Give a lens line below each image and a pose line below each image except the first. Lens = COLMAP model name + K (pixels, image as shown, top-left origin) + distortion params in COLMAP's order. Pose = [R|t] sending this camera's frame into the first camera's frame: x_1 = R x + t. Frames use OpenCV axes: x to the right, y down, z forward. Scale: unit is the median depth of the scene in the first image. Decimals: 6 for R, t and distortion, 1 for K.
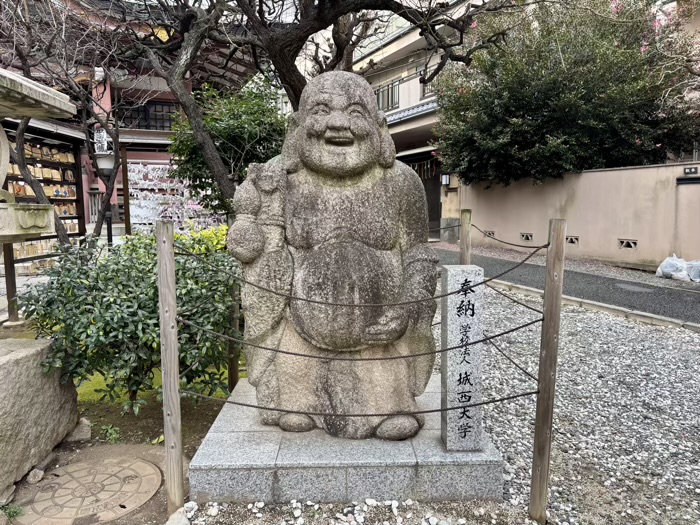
lens RADIAL K [[525.7, 0, 350.5], [0, 525.7, 267.3], [0, 0, 1]] dist [0.075399, -0.087899]
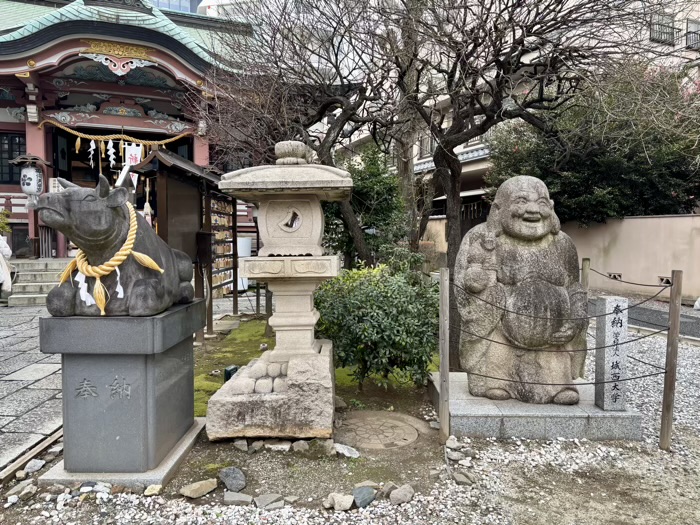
lens RADIAL K [[525.7, 0, 350.5], [0, 525.7, 267.3], [0, 0, 1]] dist [0.075399, -0.087899]
pose [[0.999733, 0.013005, -0.019107, -0.542425], [-0.014102, 0.998190, -0.058455, 0.013807], [0.018312, 0.058709, 0.998107, -0.638447]]
